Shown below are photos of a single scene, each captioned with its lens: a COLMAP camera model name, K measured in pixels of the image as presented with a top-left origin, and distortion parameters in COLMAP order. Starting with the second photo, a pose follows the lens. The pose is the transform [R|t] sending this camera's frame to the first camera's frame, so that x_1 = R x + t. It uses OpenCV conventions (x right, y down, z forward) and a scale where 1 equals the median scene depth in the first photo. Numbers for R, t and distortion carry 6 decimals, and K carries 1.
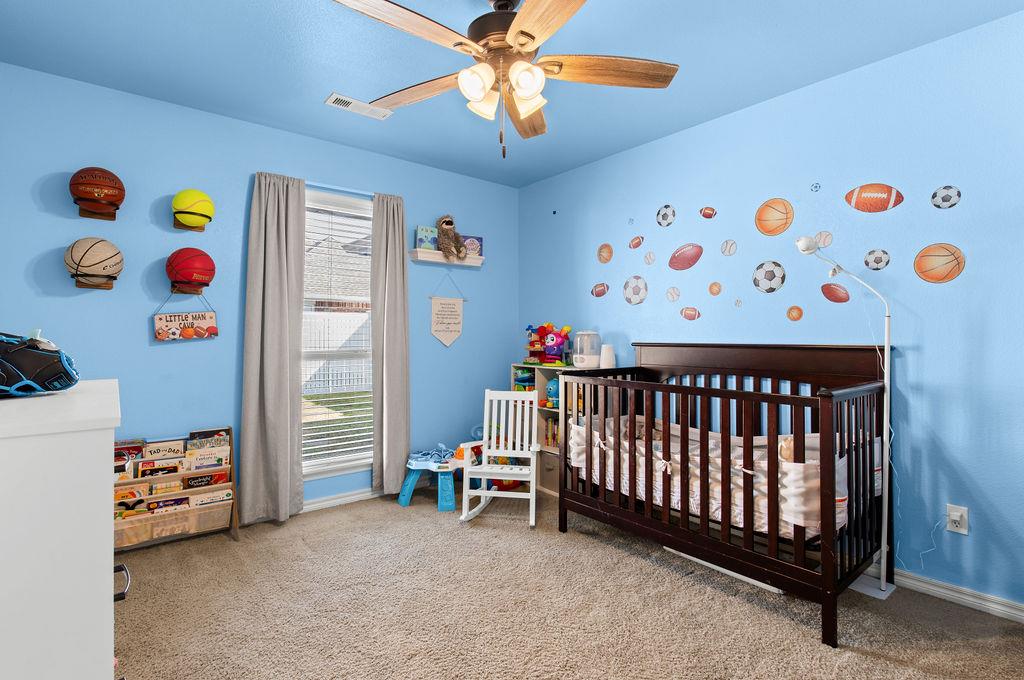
lens RADIAL K [[499.8, 0, 511.9], [0, 499.8, 317.1], [0, 0, 1]] dist [-0.000360, 0.000030]
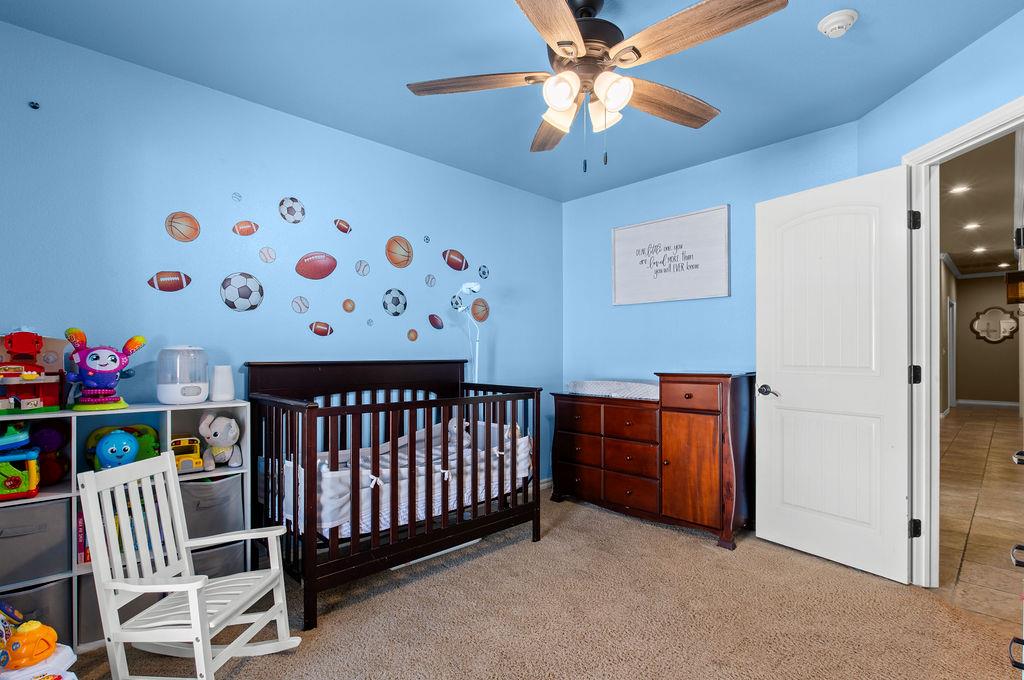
lens RADIAL K [[493.0, 0, 517.2], [0, 493.0, 347.5], [0, 0, 1]] dist [-0.001678, -0.000145]
pose [[-0.086362, 0.010045, 0.996213, -0.561883], [-0.039106, 0.999144, -0.013464, 0.024858], [-0.995496, -0.040121, -0.085895, 0.703057]]
